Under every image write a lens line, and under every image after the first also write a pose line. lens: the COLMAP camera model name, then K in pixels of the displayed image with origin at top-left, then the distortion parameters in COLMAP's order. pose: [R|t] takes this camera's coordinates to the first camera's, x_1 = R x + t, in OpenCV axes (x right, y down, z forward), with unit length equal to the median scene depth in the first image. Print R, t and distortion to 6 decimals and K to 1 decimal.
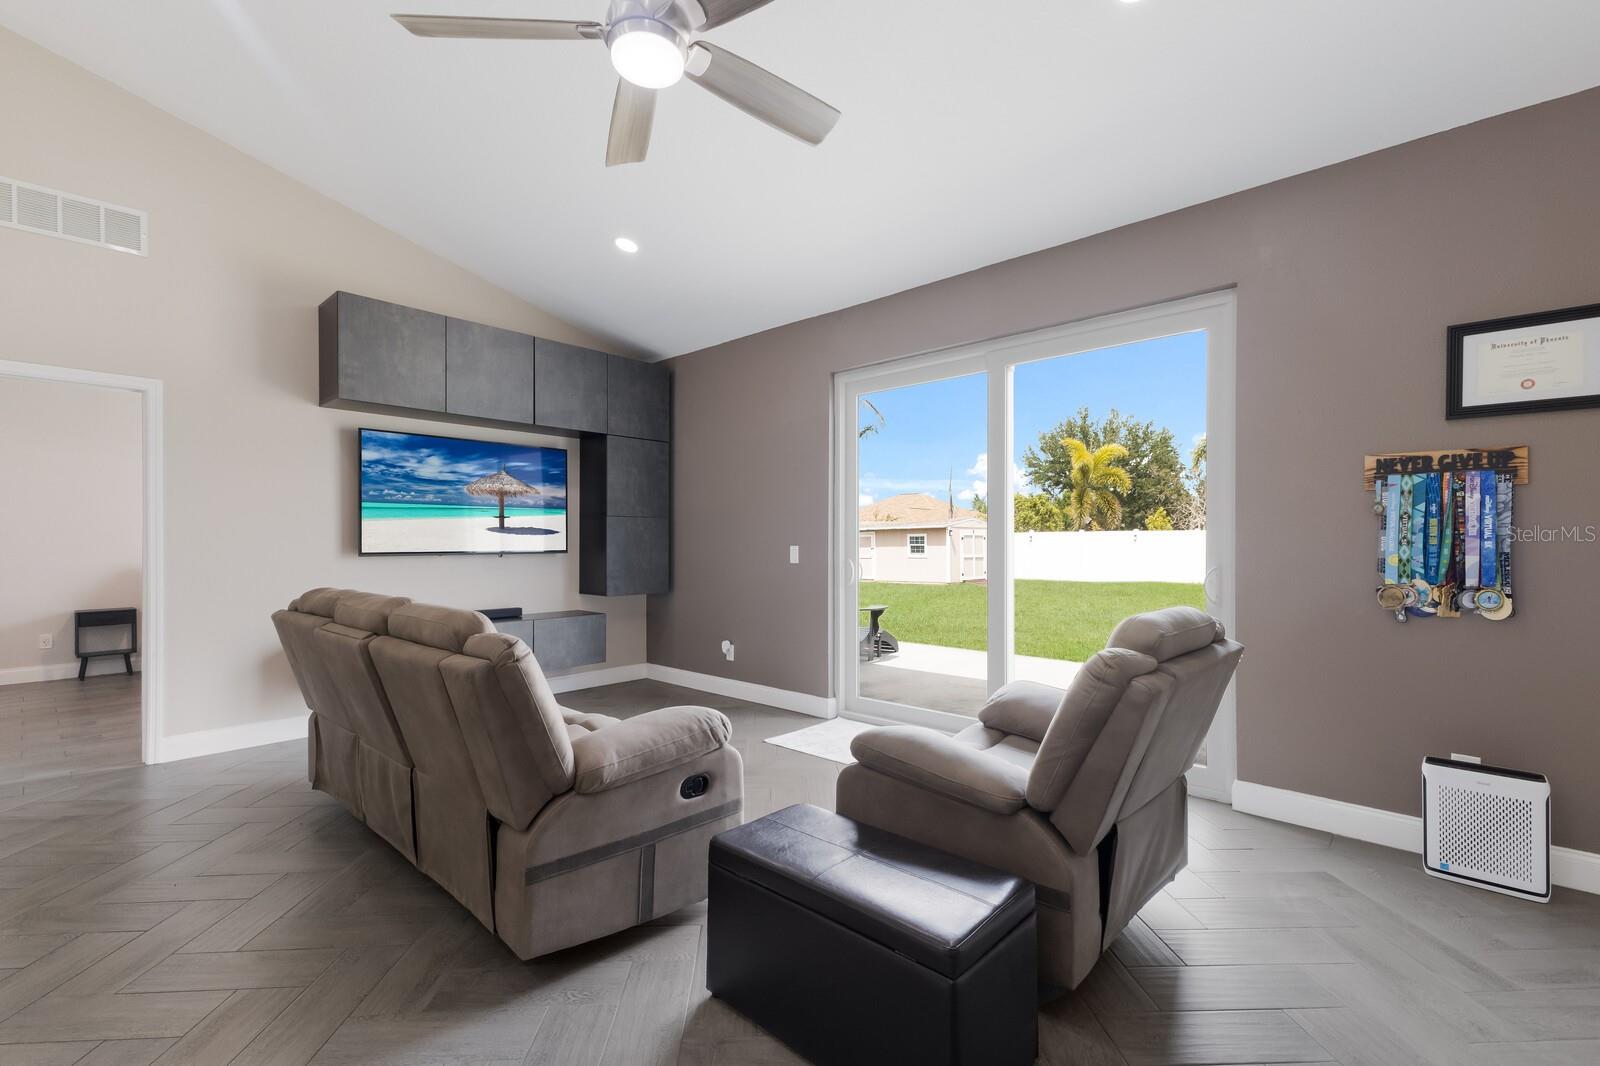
lens RADIAL K [[686.3, 0, 810.0], [0, 686.3, 543.8], [0, 0, 1]] dist [0.022244, -0.003089]
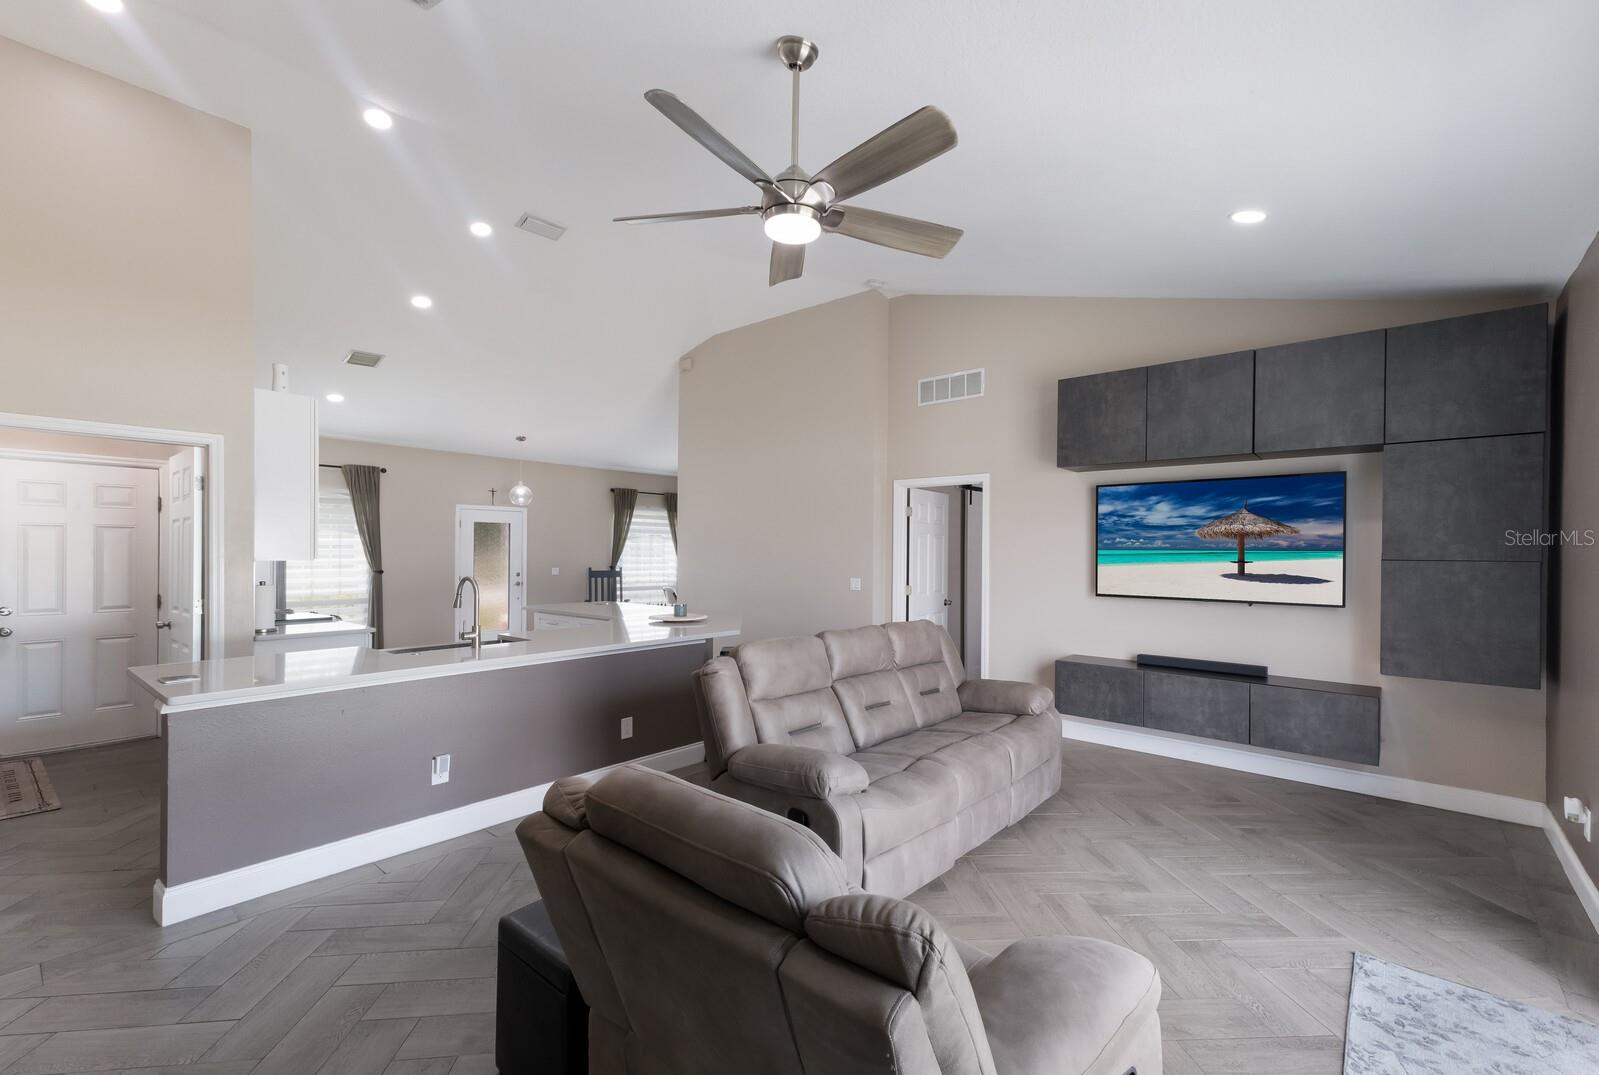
lens RADIAL K [[704.2, 0, 795.7], [0, 704.2, 550.3], [0, 0, 1]] dist [0.025253, -0.002738]
pose [[0.014531, 0.001915, -0.999893, 0.509542], [-0.011197, 0.999936, 0.001753, -0.055366], [0.999832, 0.011171, 0.014552, 0.473328]]
